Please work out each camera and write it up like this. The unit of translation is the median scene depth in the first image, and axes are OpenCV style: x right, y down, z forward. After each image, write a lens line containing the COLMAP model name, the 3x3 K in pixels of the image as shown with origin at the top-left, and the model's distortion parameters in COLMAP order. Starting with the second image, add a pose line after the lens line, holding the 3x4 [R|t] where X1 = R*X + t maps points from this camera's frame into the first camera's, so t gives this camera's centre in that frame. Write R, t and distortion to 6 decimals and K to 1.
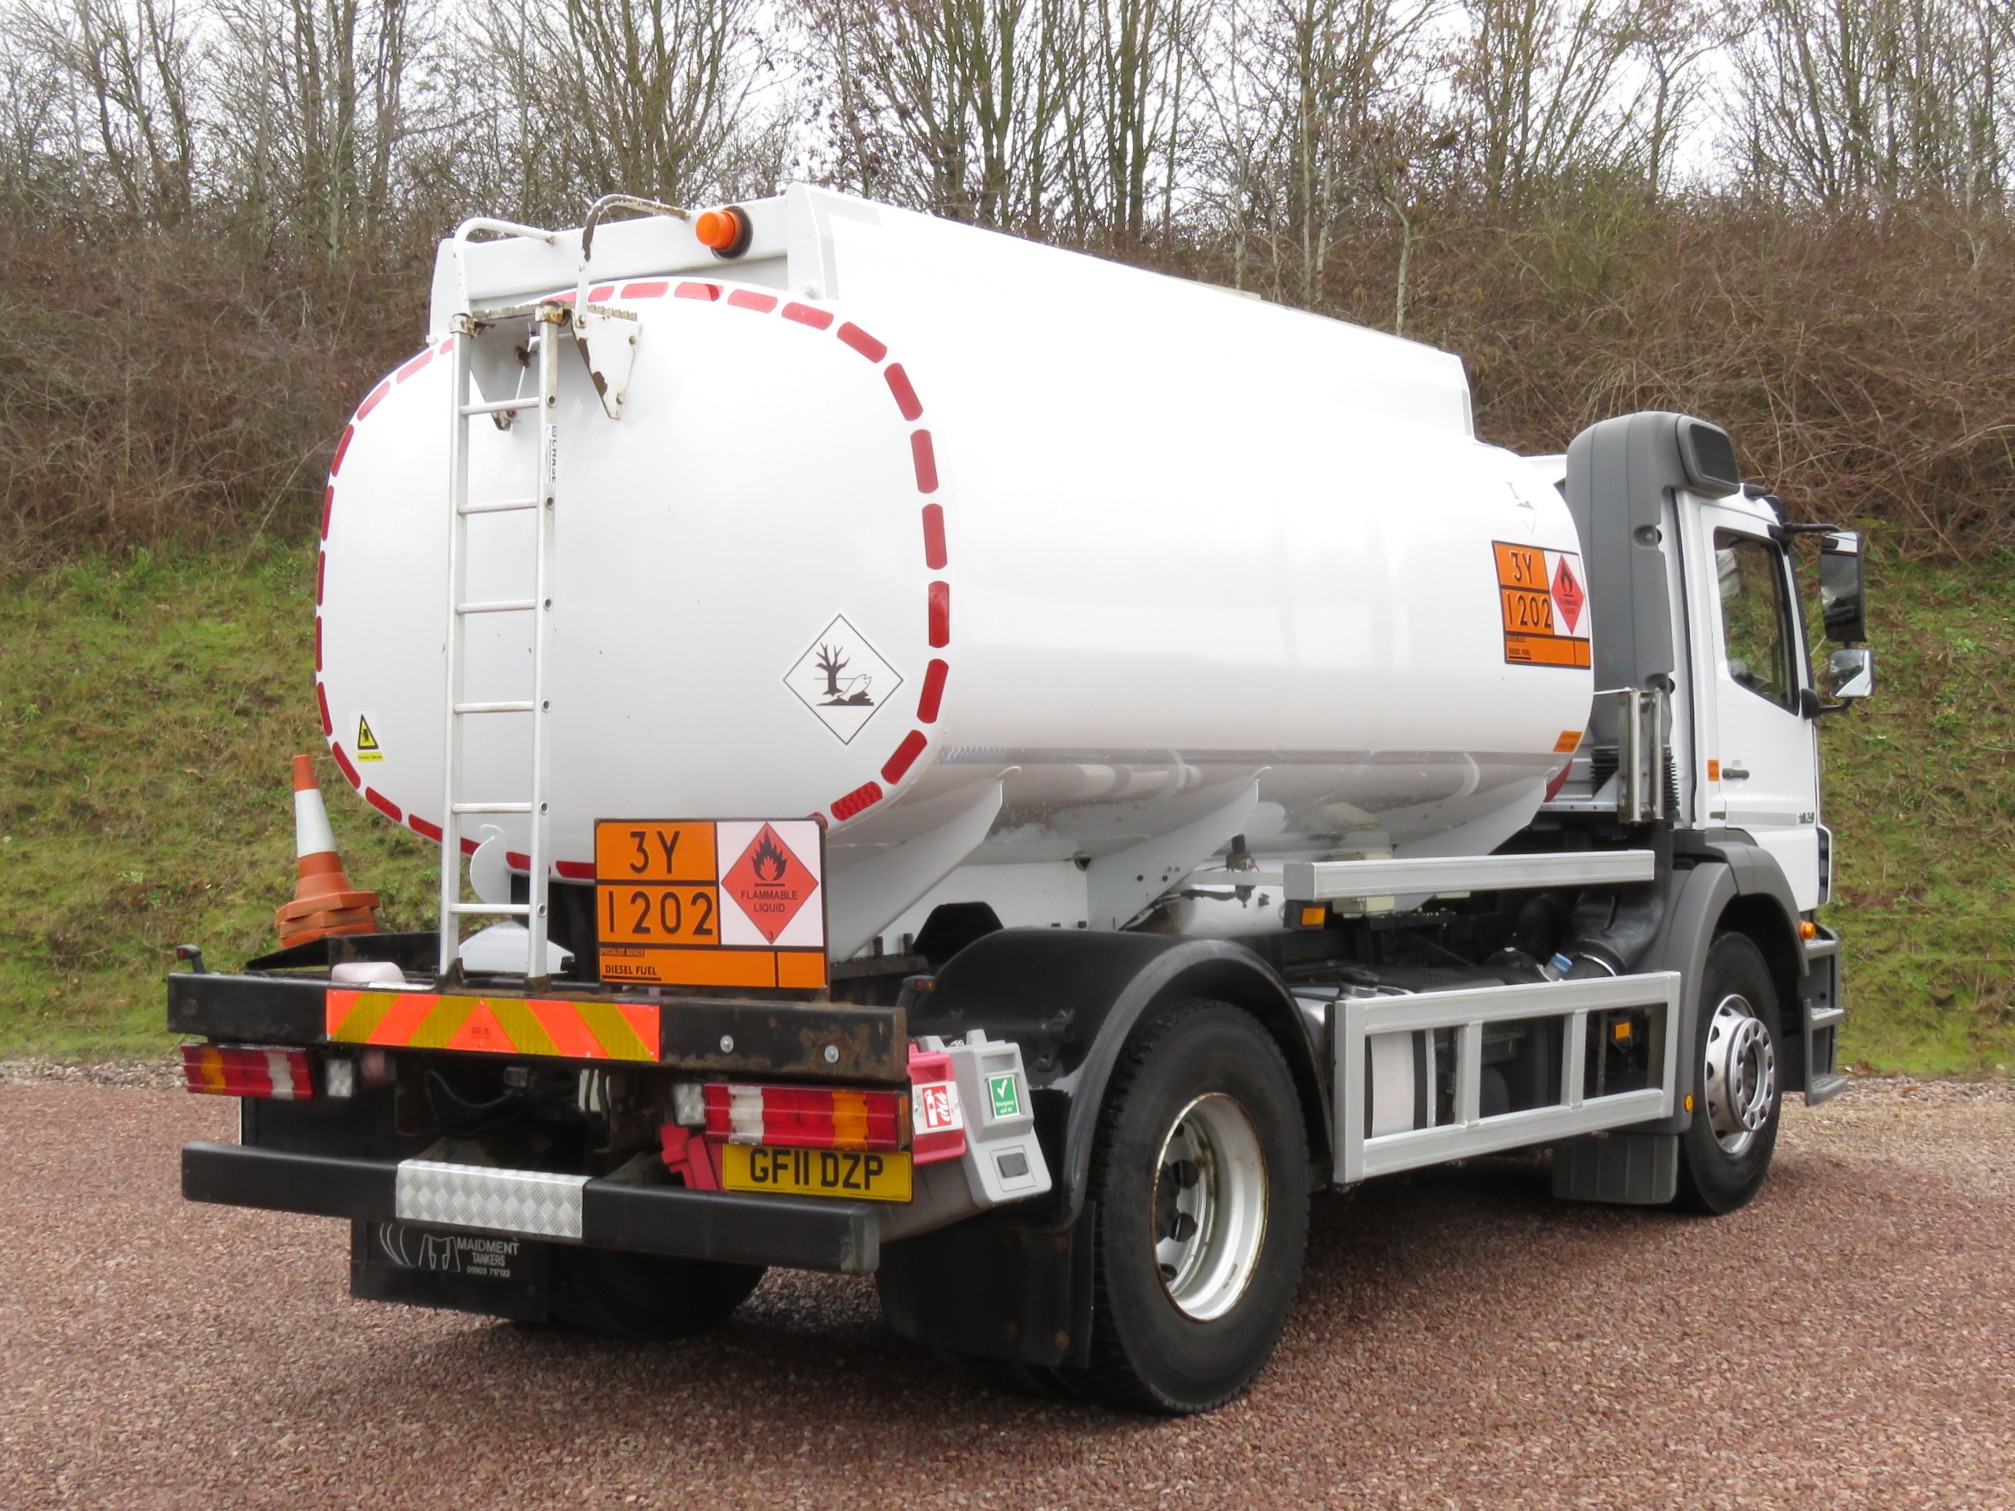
lens RADIAL K [[2924.9, 0, 1007.5], [0, 2924.9, 755.5], [0, 0, 1]] dist [-0.033717, 0.039879]
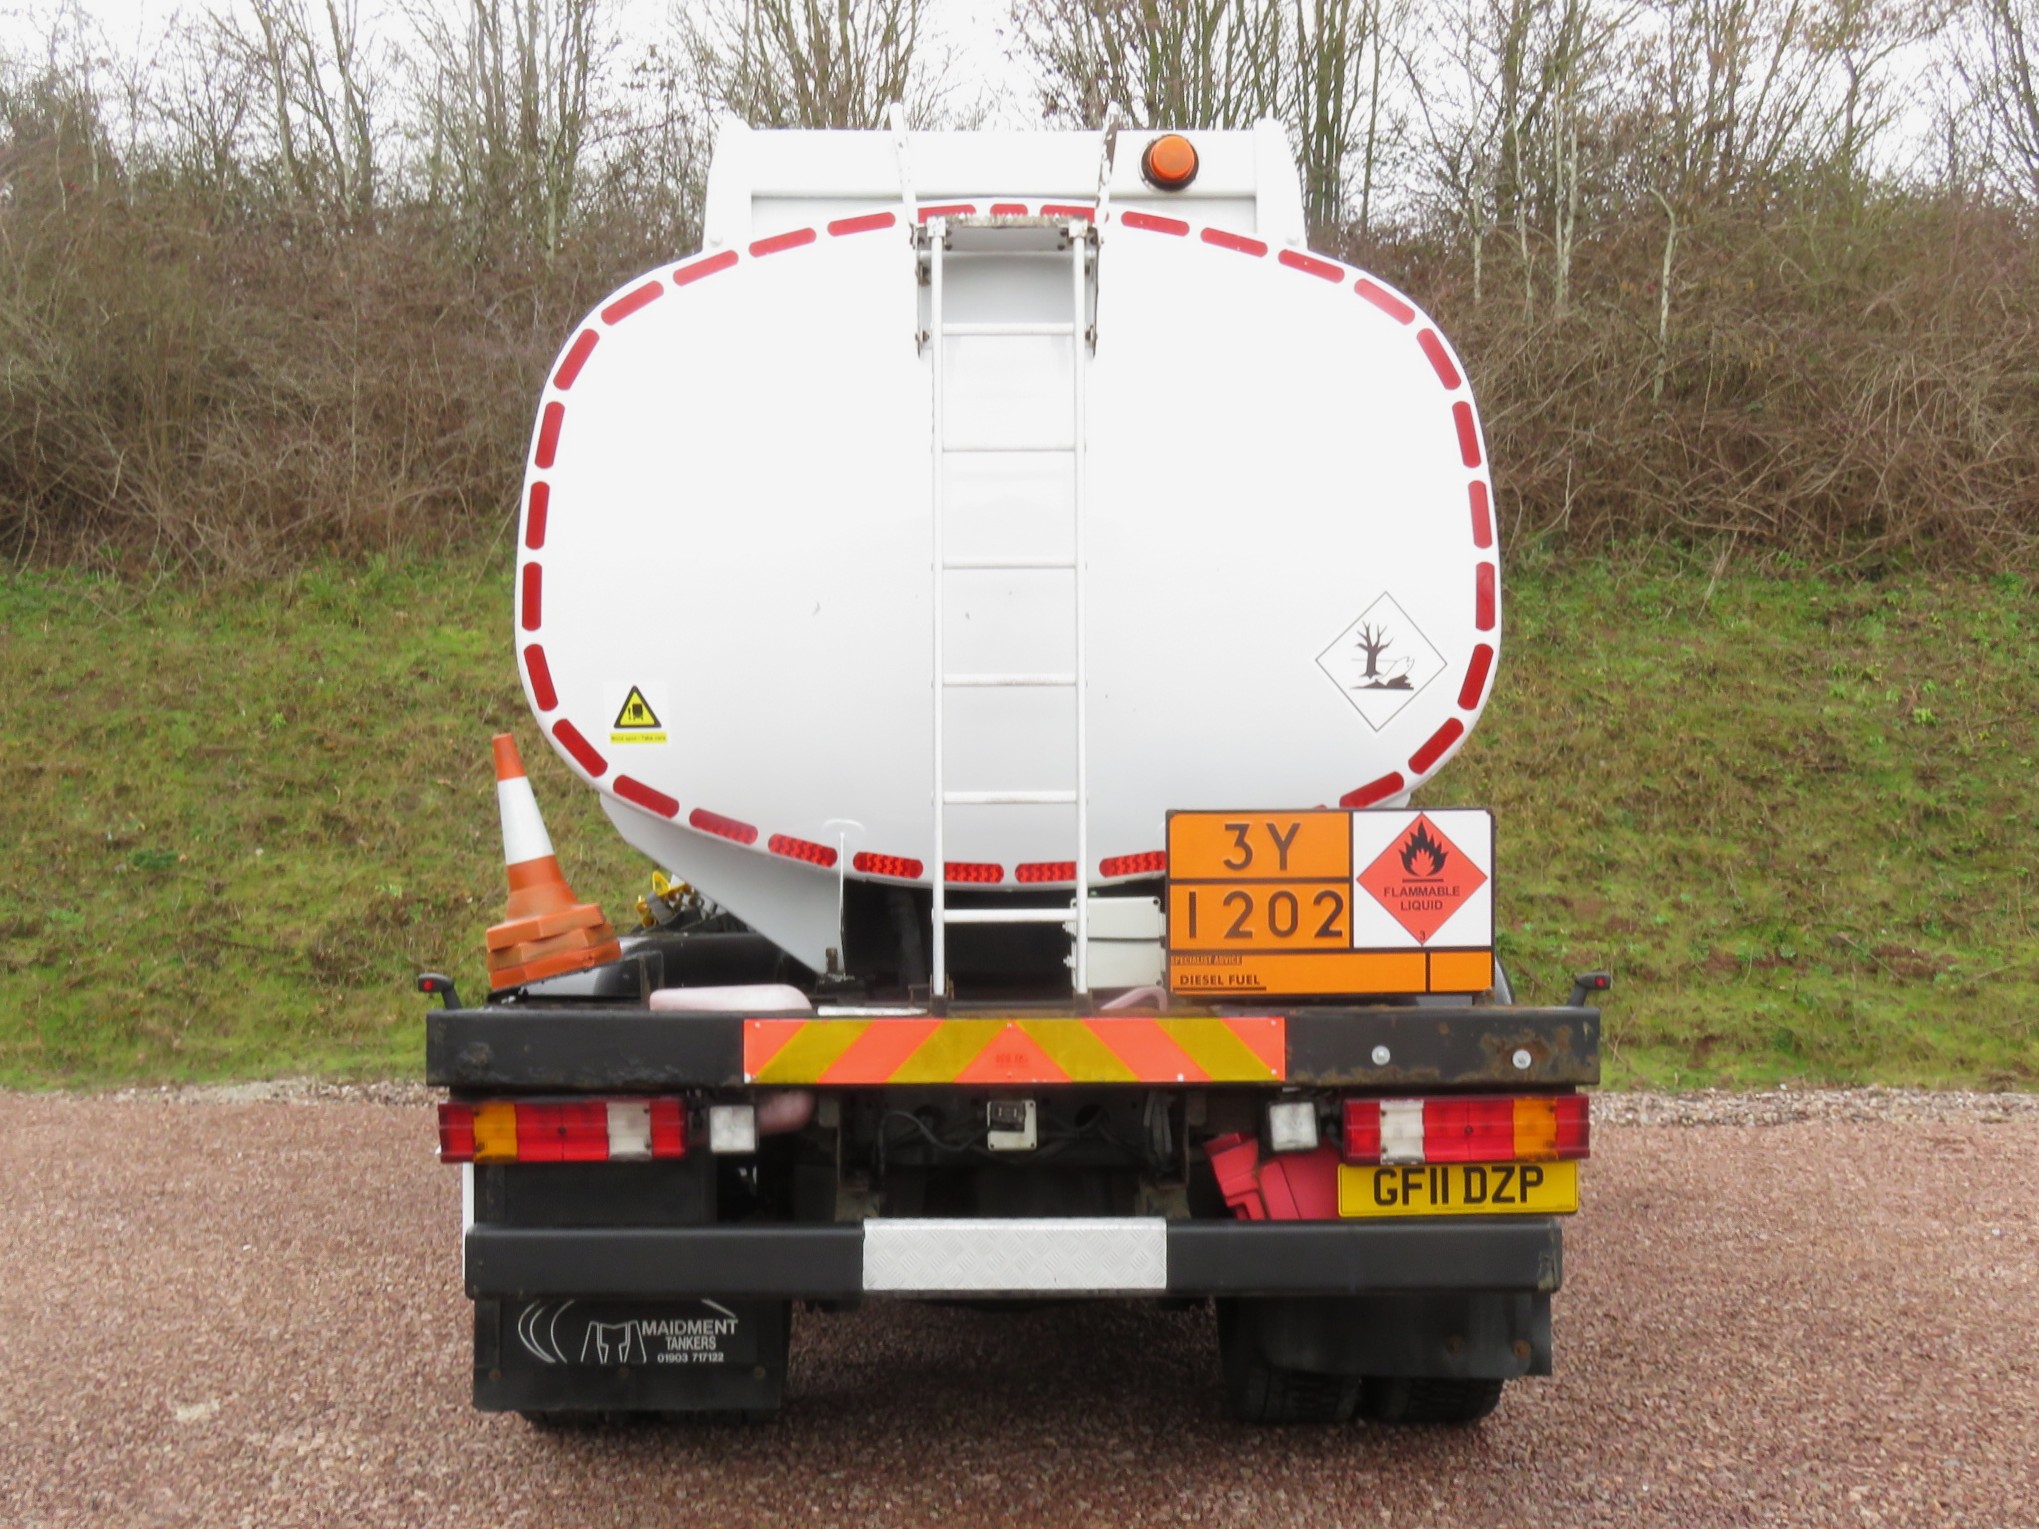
lens RADIAL K [[2973.1, 0, 1019.5], [0, 2973.1, 764.5], [0, 0, 1]] dist [-0.036729, 0.000997]
pose [[0.812611, 0.013672, 0.582646, -0.708136], [-0.009438, 0.999902, -0.010299, 0.017833], [-0.582730, 0.002870, 0.812661, 0.302159]]
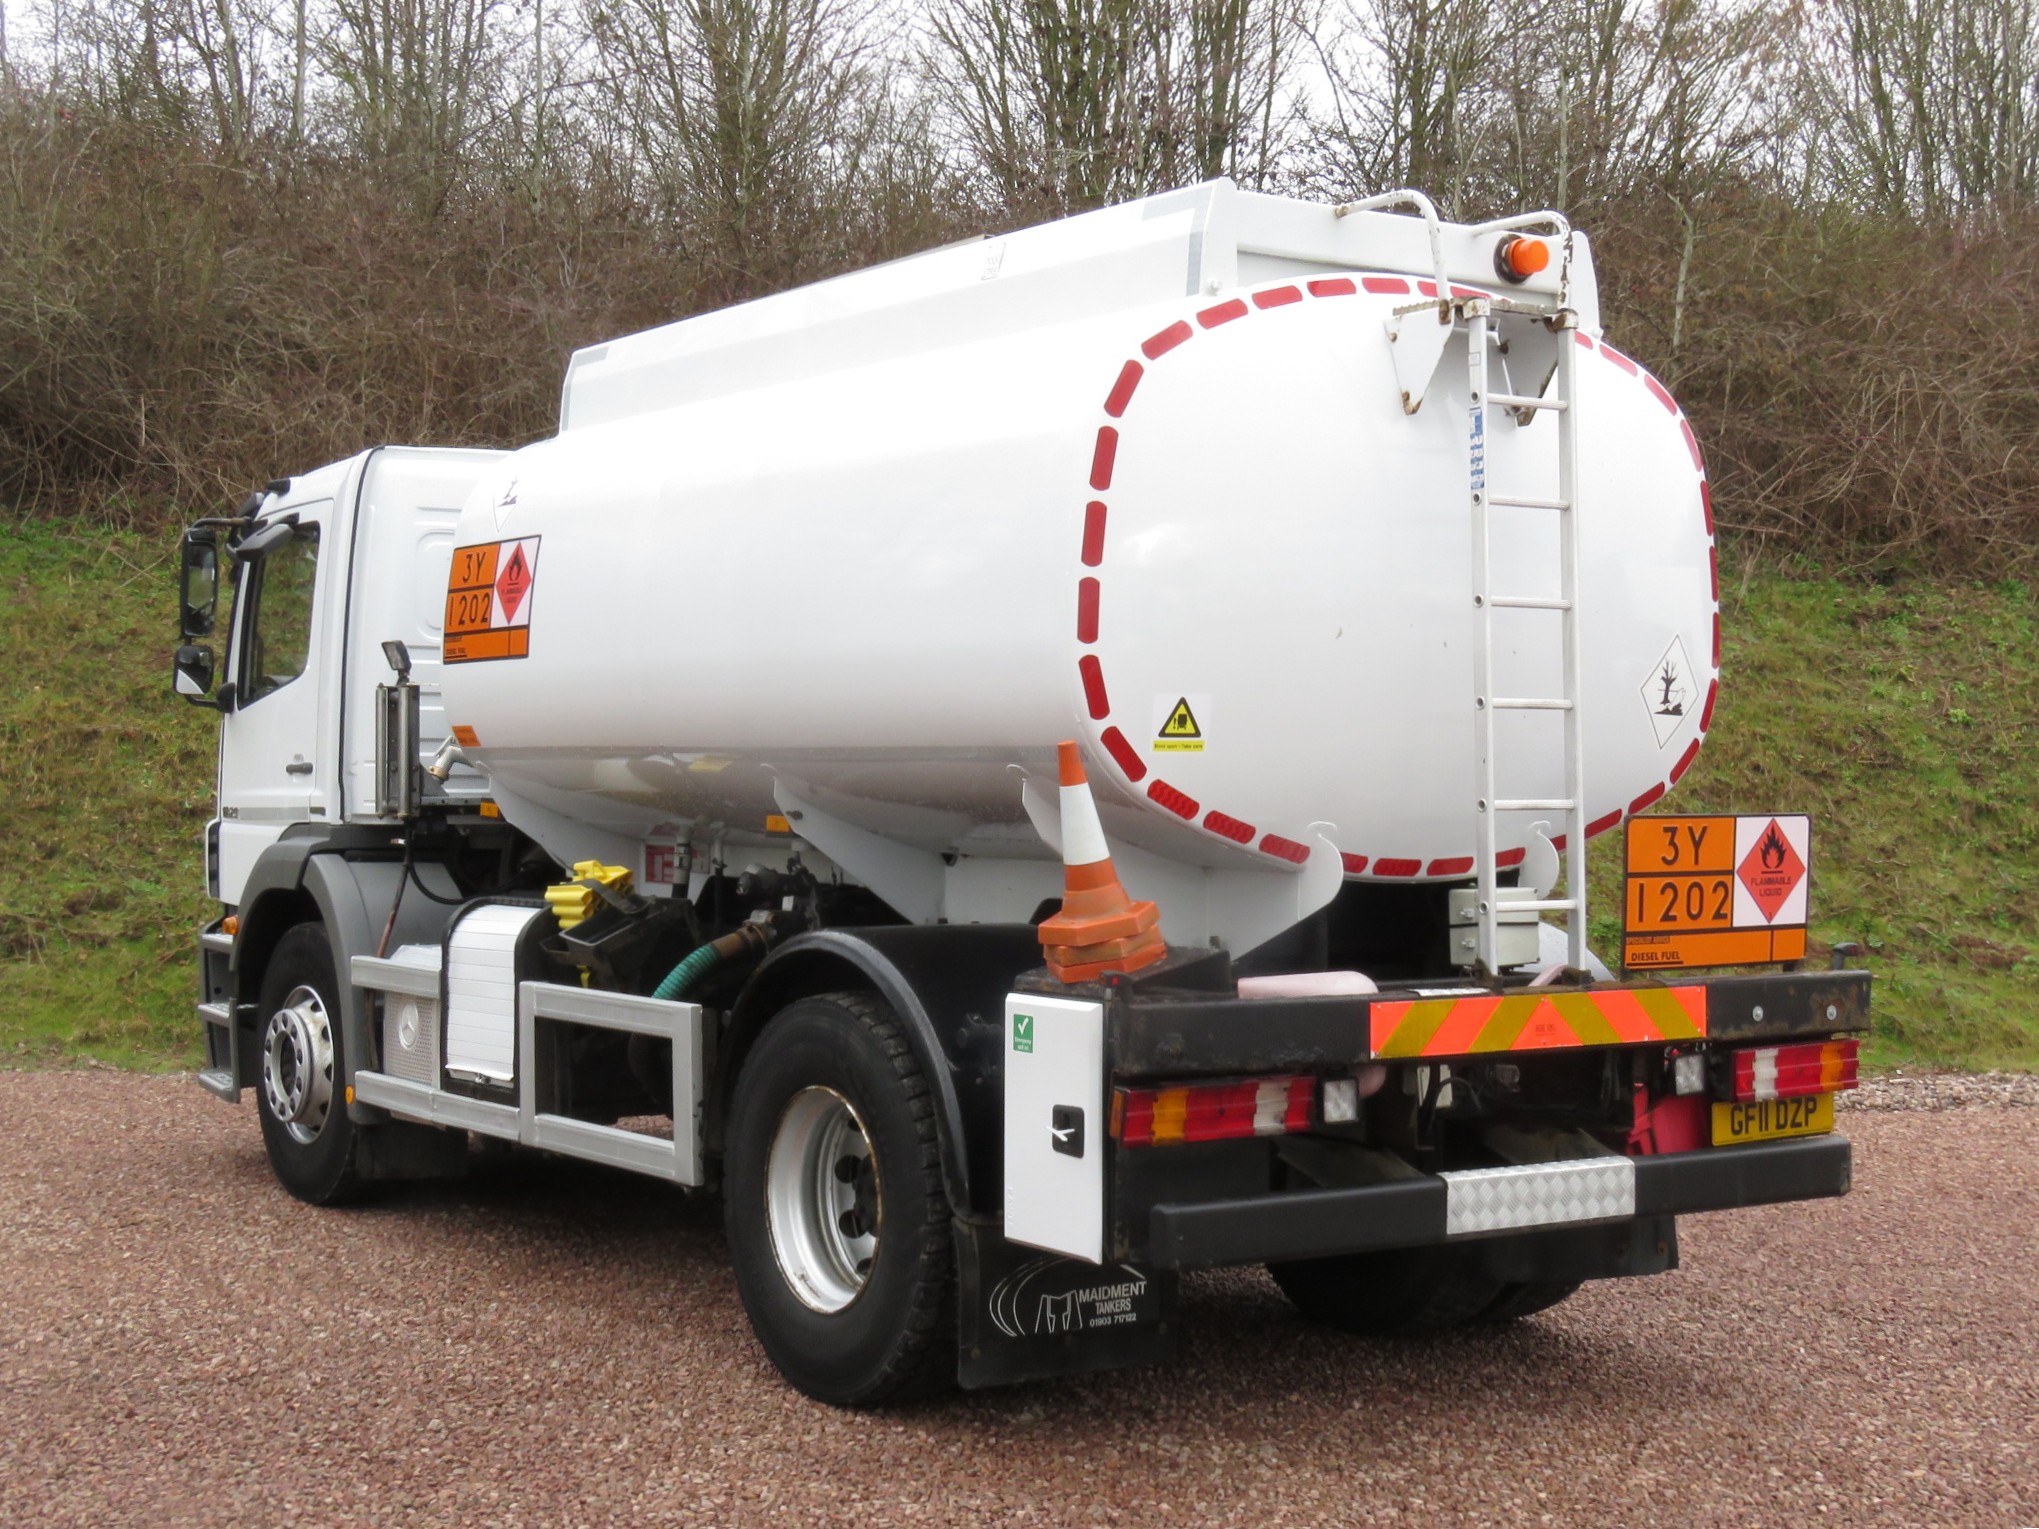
lens RADIAL K [[2973.1, 0, 1019.5], [0, 2973.1, 764.5], [0, 0, 1]] dist [-0.036729, 0.000997]
pose [[0.354721, 0.011269, 0.934904, -1.235147], [-0.020611, 0.999779, -0.004231, 0.012492], [-0.934745, -0.017769, 0.354875, 0.835947]]
